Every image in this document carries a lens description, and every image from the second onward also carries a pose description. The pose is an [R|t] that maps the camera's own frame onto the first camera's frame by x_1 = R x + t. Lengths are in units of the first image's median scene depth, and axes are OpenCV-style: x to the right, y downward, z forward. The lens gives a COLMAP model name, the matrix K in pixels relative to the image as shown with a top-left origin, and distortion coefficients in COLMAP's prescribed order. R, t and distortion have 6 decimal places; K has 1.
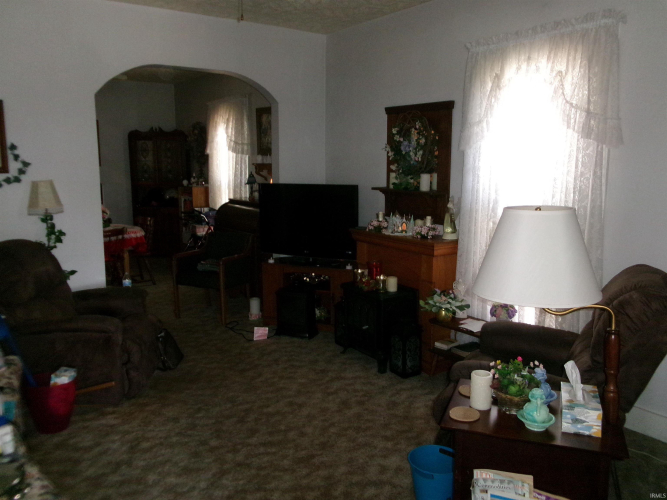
lens RADIAL K [[550.7, 0, 333.1], [0, 550.7, 250.6], [0, 0, 1]] dist [-0.014561, -0.001696]
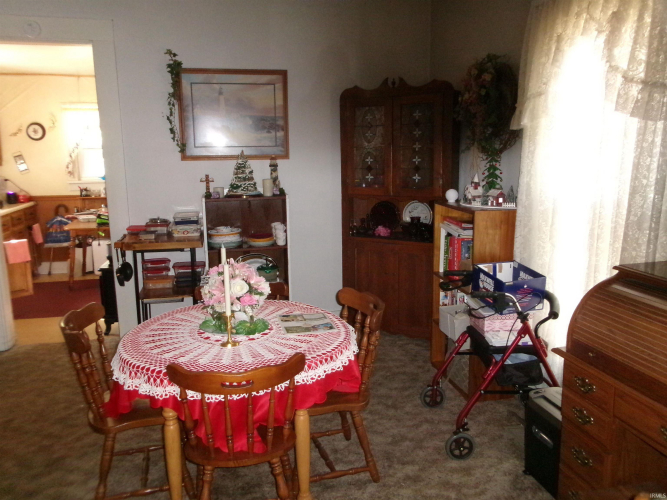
lens RADIAL K [[550.7, 0, 332.1], [0, 550.7, 251.3], [0, 0, 1]] dist [-0.014561, -0.001696]
pose [[0.922953, 0.056304, -0.380772, -0.190933], [-0.046177, 0.998296, 0.035686, -0.092160], [0.382132, -0.015354, 0.923980, 0.563243]]
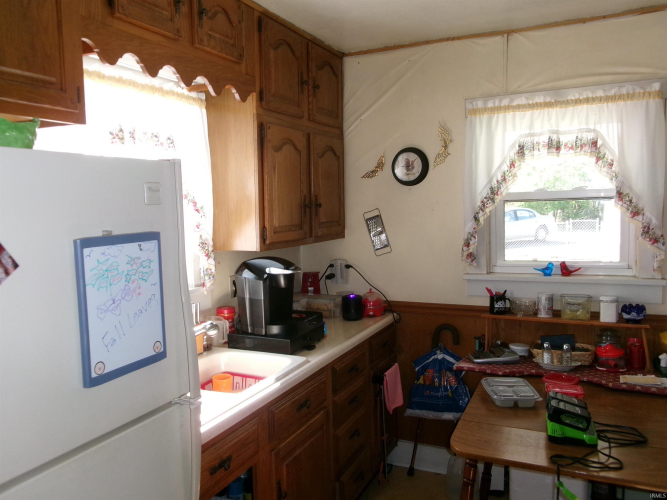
lens RADIAL K [[550.7, 0, 332.7], [0, 550.7, 249.0], [0, 0, 1]] dist [-0.014561, -0.001696]
pose [[0.489126, 0.063967, -0.869865, -0.388043], [-0.107118, 0.994163, 0.012875, -0.125624], [0.865611, 0.086881, 0.493123, 0.732329]]
